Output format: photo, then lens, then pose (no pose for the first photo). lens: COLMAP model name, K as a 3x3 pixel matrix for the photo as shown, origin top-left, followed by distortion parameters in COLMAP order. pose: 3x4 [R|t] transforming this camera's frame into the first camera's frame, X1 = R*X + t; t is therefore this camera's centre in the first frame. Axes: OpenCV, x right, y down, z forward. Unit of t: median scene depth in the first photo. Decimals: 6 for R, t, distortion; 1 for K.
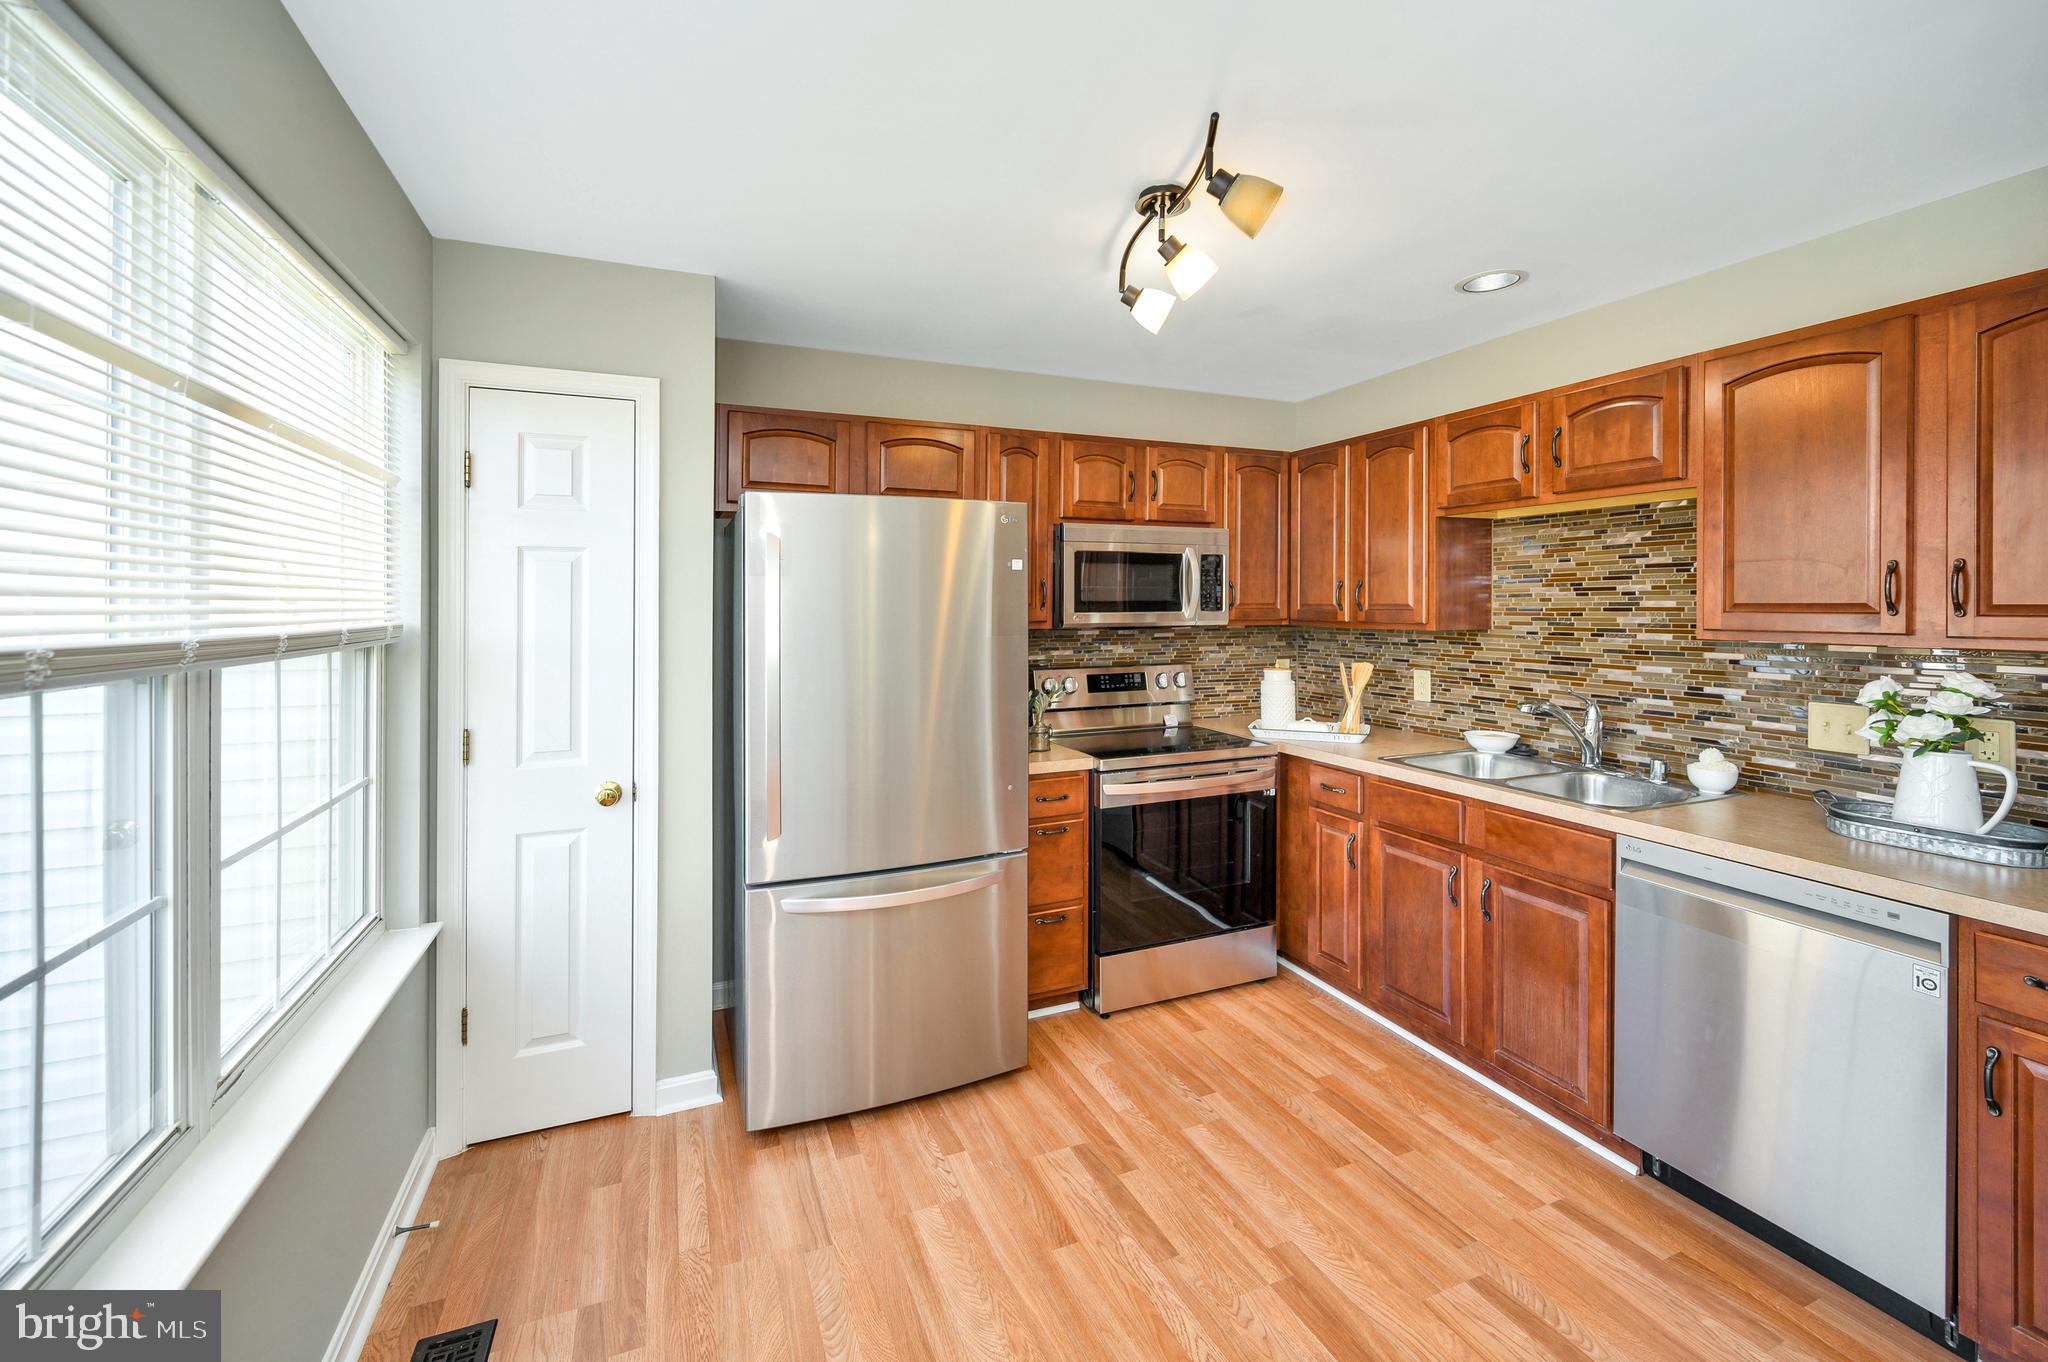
lens RADIAL K [[862.0, 0, 1028.8], [0, 862.0, 606.9], [0, 0, 1]] dist [0.000846, -0.000005]
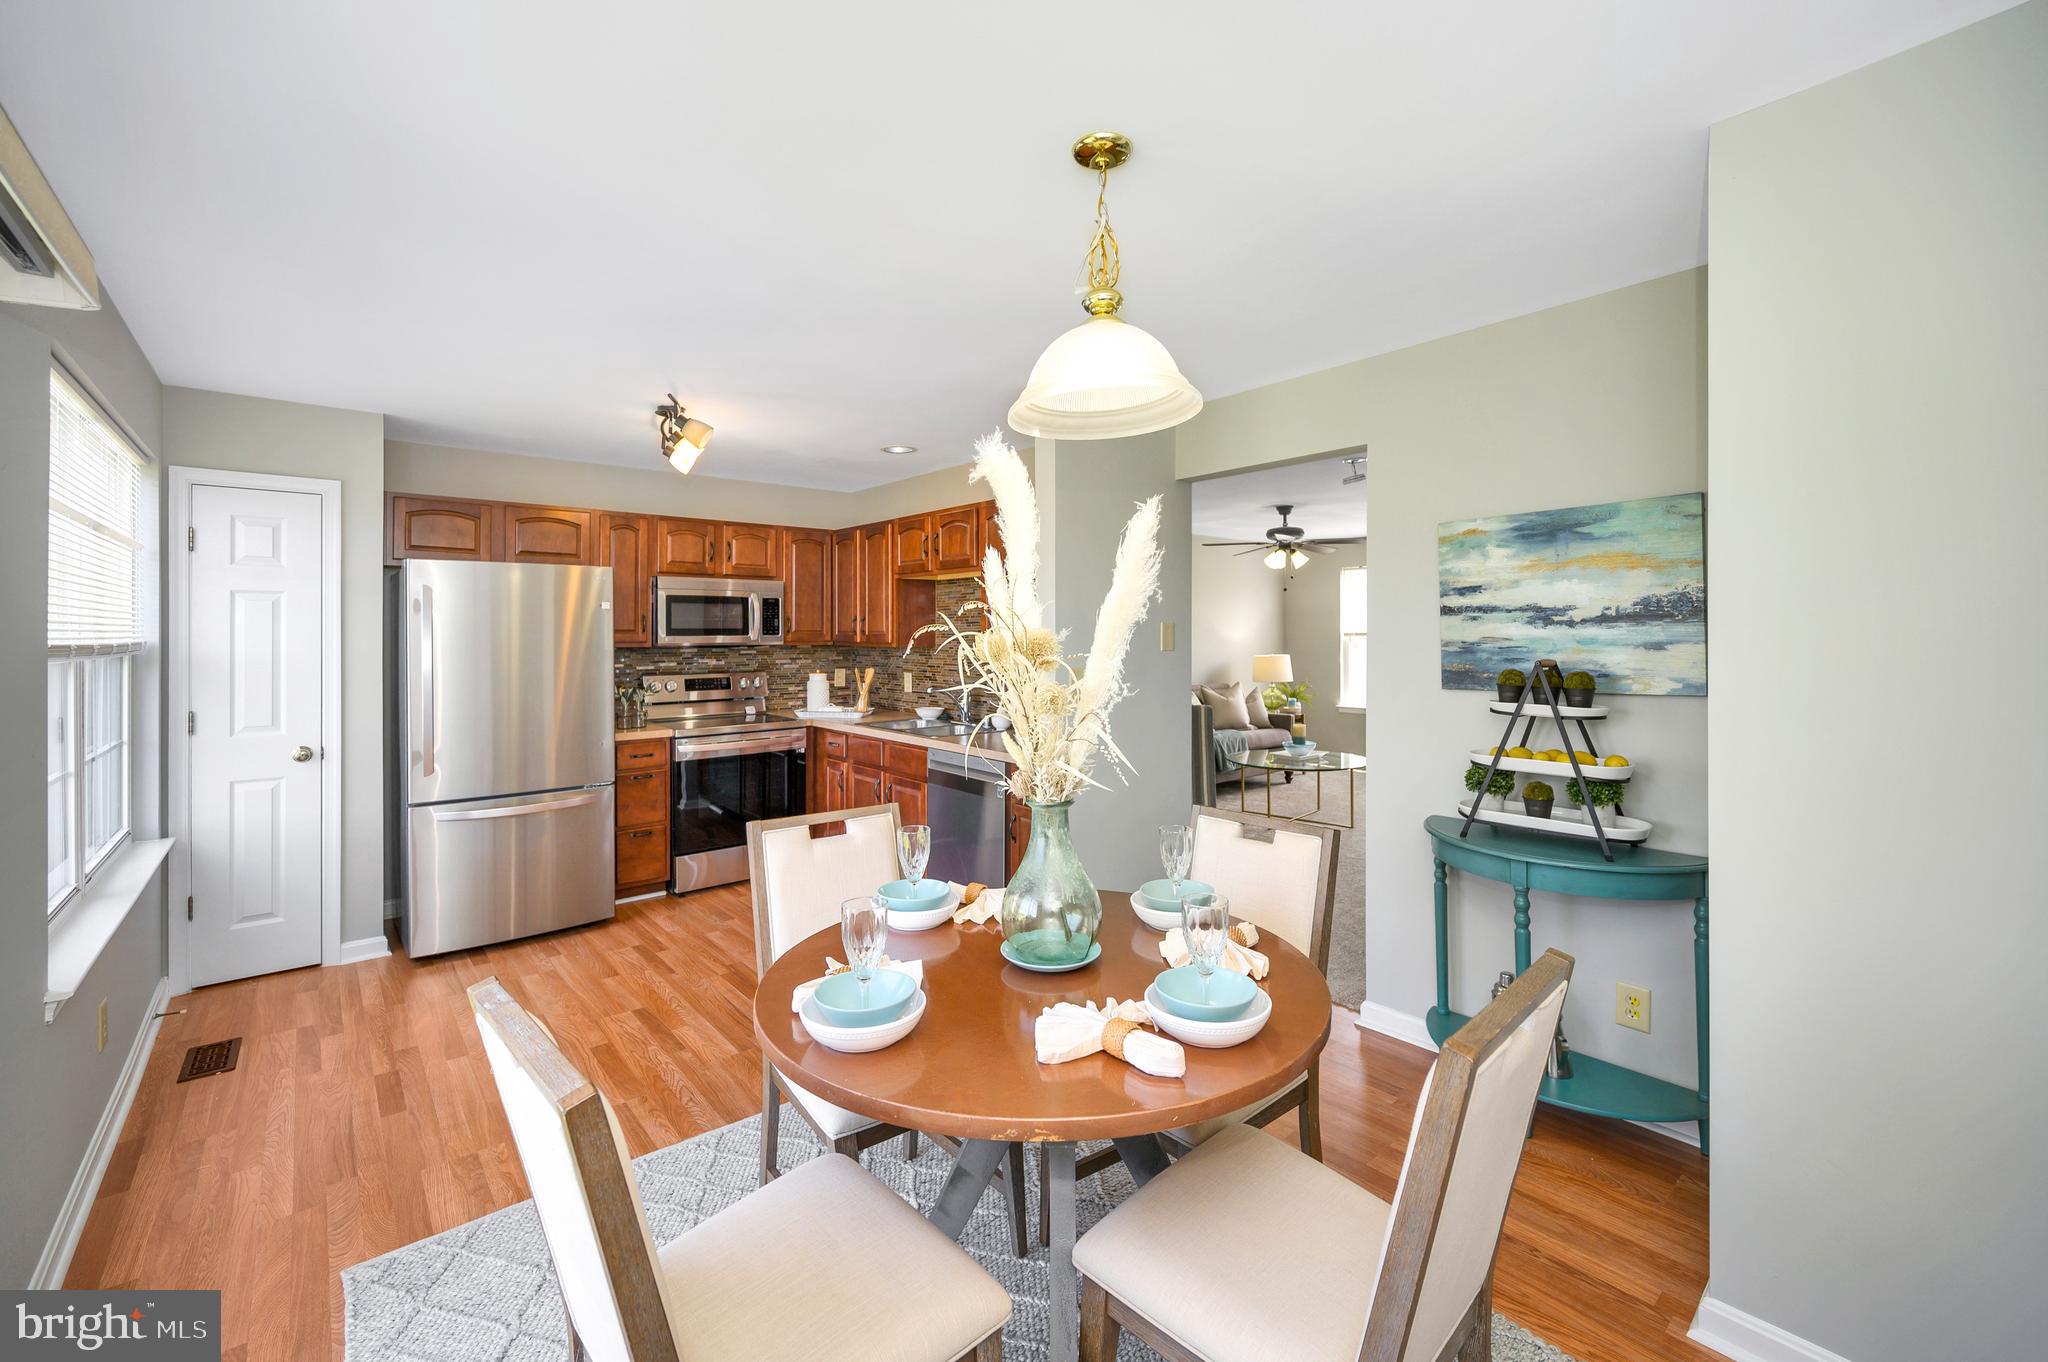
lens RADIAL K [[847.3, 0, 1023.2], [0, 847.3, 641.1], [0, 0, 1]] dist [0.001114, -0.000038]
pose [[0.954508, -0.001219, 0.298183, 0.238193], [-0.000821, 0.999977, 0.006715, 0.005750], [-0.298184, -0.006655, 0.954485, -0.686202]]
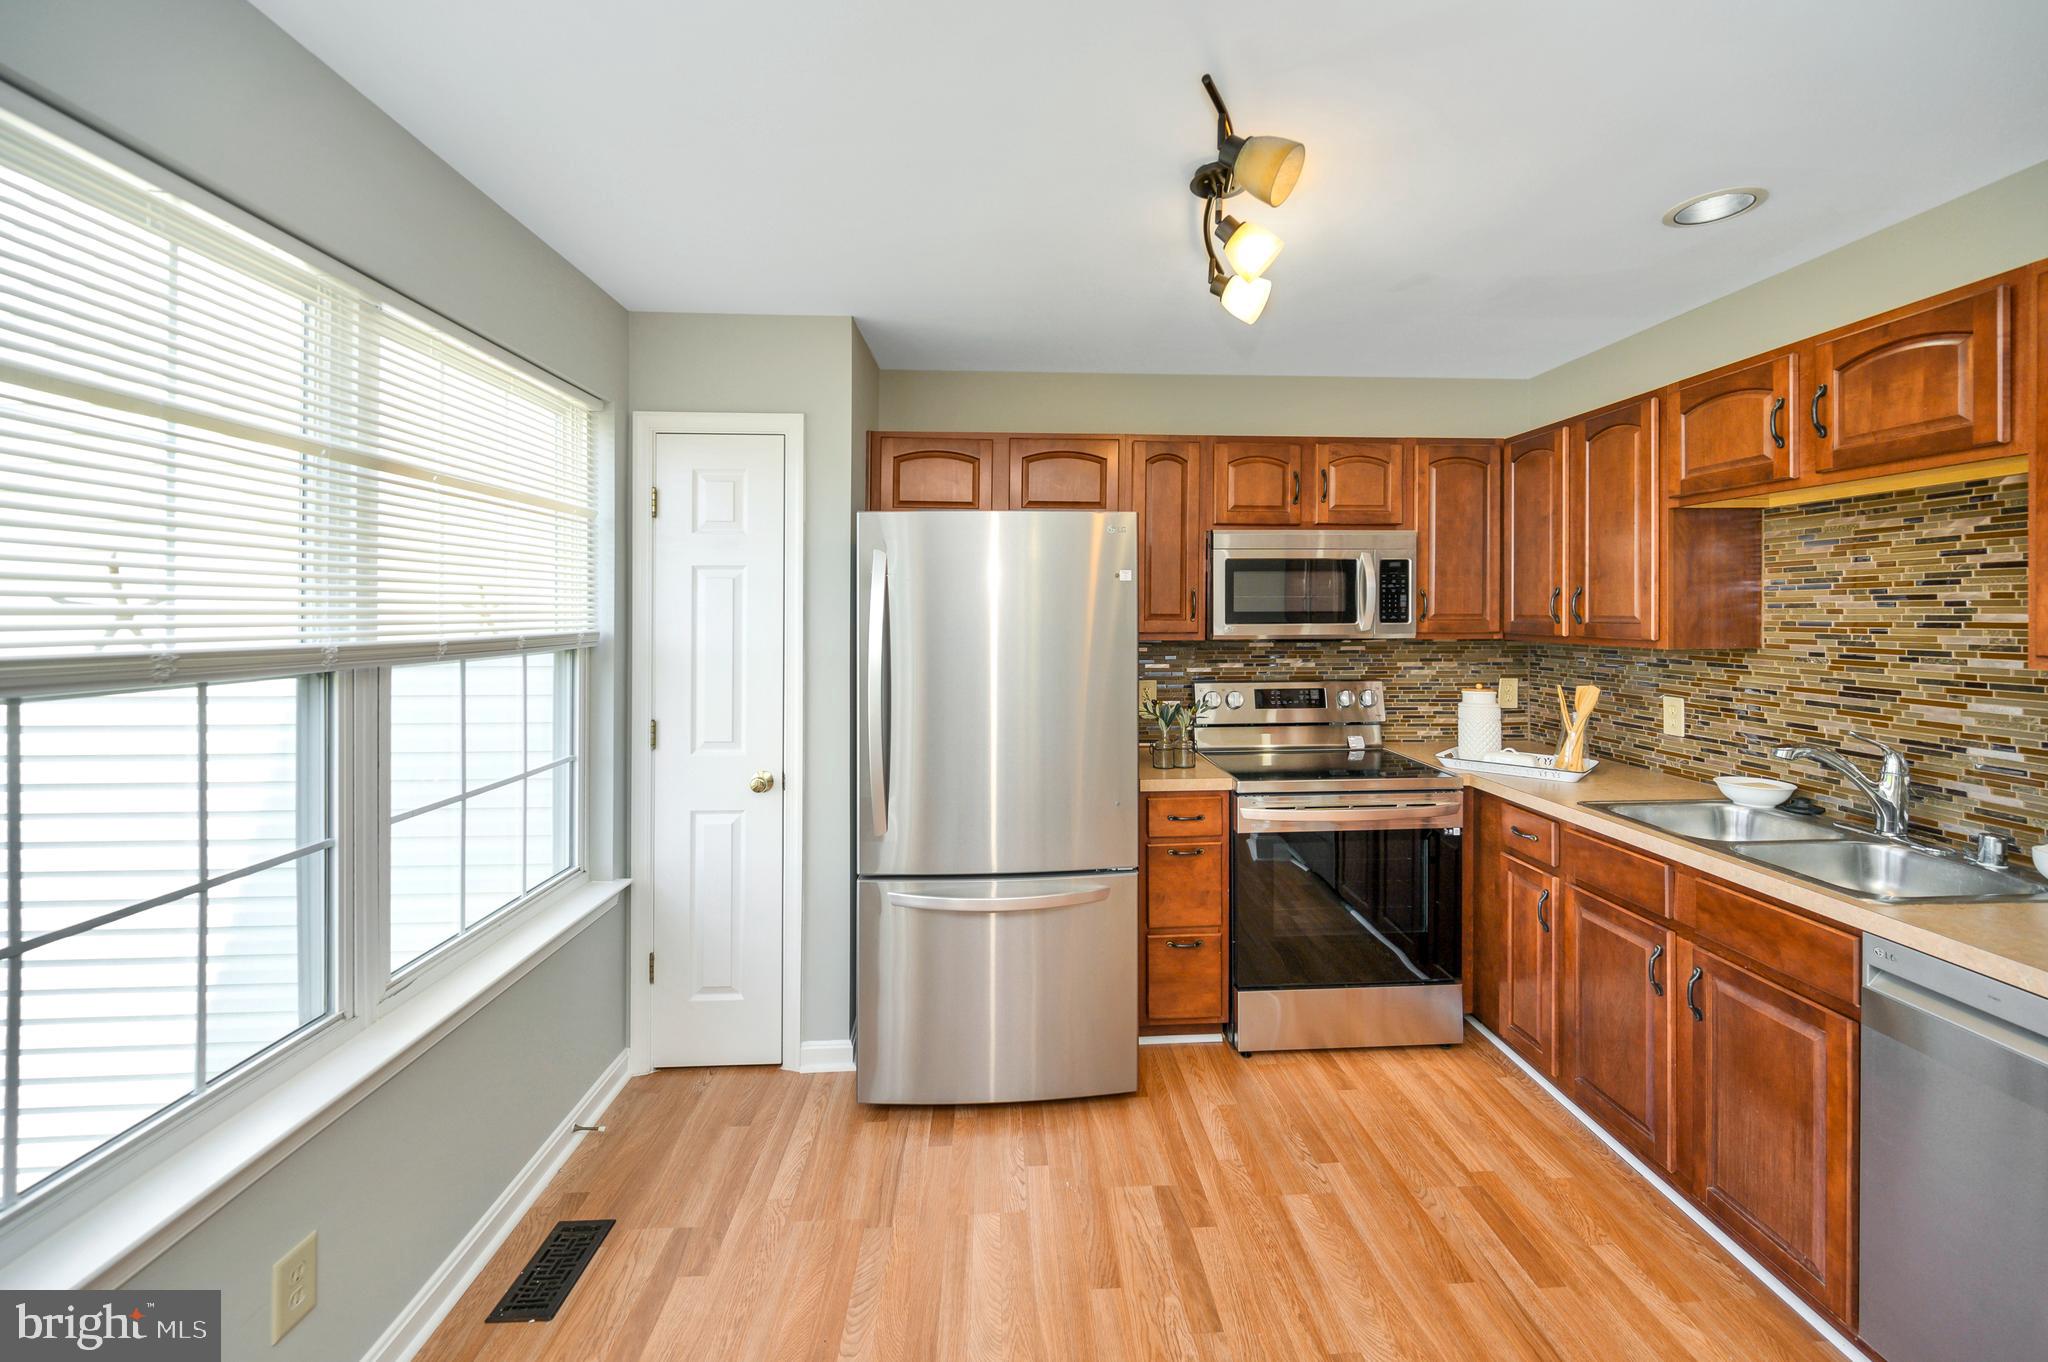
lens RADIAL K [[842.8, 0, 1036.9], [0, 842.8, 612.0], [0, 0, 1]] dist [-0.000385, -0.000460]
pose [[0.941415, 0.001354, -0.337248, 0.196825], [-0.001863, 0.999998, -0.001185, -0.005940], [0.337246, 0.001744, 0.941415, 0.063964]]
